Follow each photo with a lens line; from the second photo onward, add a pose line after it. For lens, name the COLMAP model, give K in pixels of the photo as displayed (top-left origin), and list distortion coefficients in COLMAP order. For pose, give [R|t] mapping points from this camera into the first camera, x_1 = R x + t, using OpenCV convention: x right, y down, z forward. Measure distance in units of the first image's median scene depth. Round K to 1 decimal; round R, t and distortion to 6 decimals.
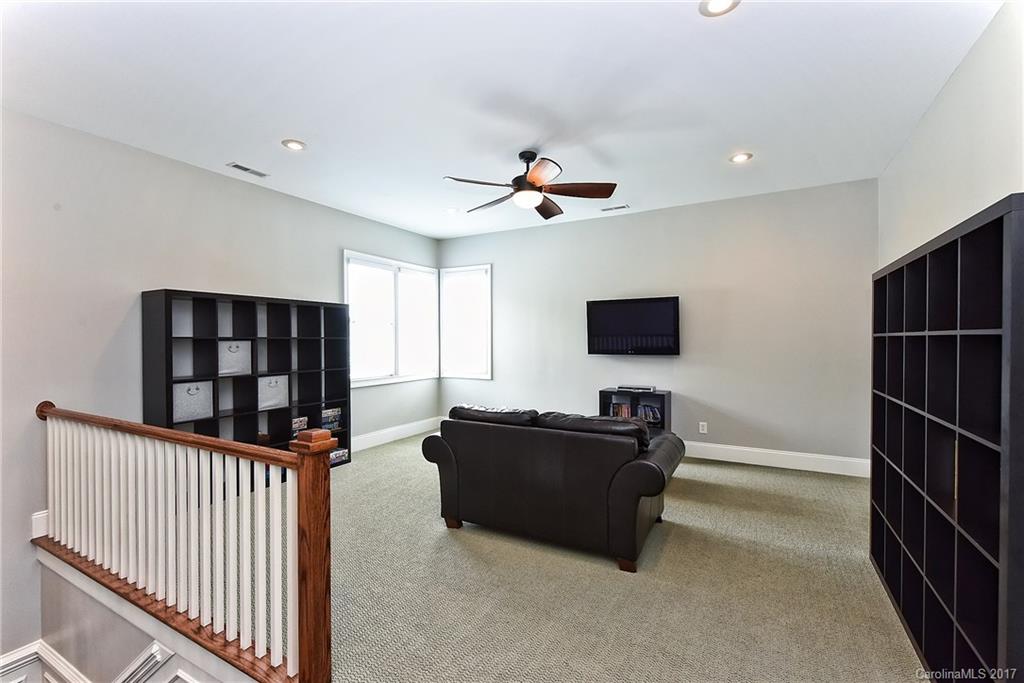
lens RADIAL K [[450.1, 0, 515.2], [0, 450.1, 341.0], [0, 0, 1]] dist [0.000543, 0.000131]
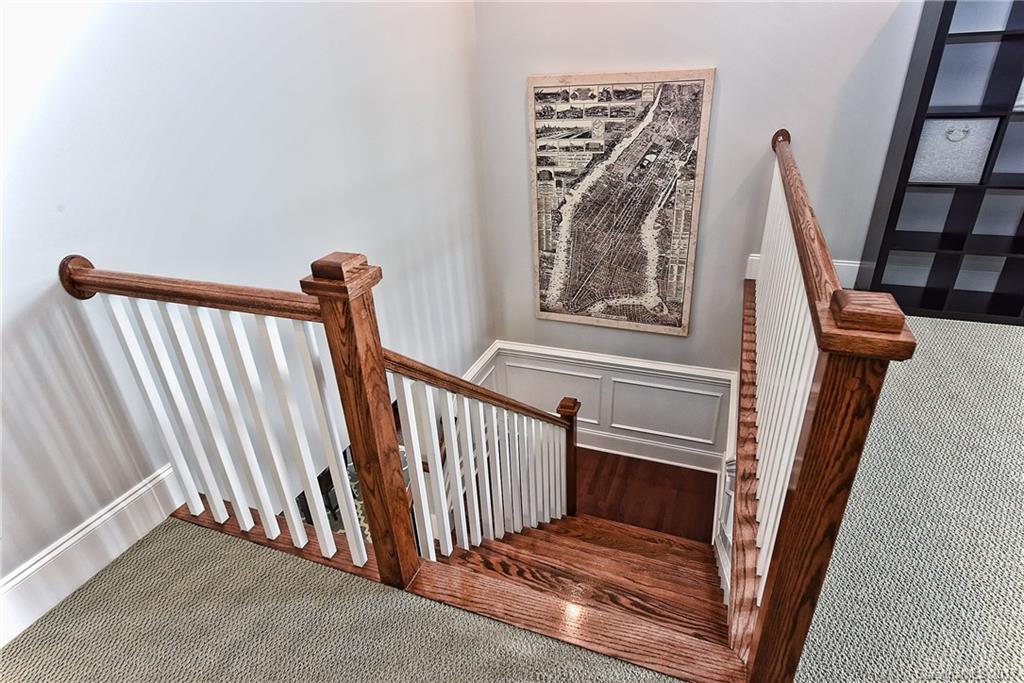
lens RADIAL K [[551.1, 0, 512.0], [0, 551.1, 341.5], [0, 0, 1]] dist [0.002912, 0.000809]
pose [[0.132065, 0.448000, -0.884225, -0.022052], [0.035351, 0.889343, 0.455873, -0.001132], [0.990610, -0.091463, 0.101614, 0.363496]]
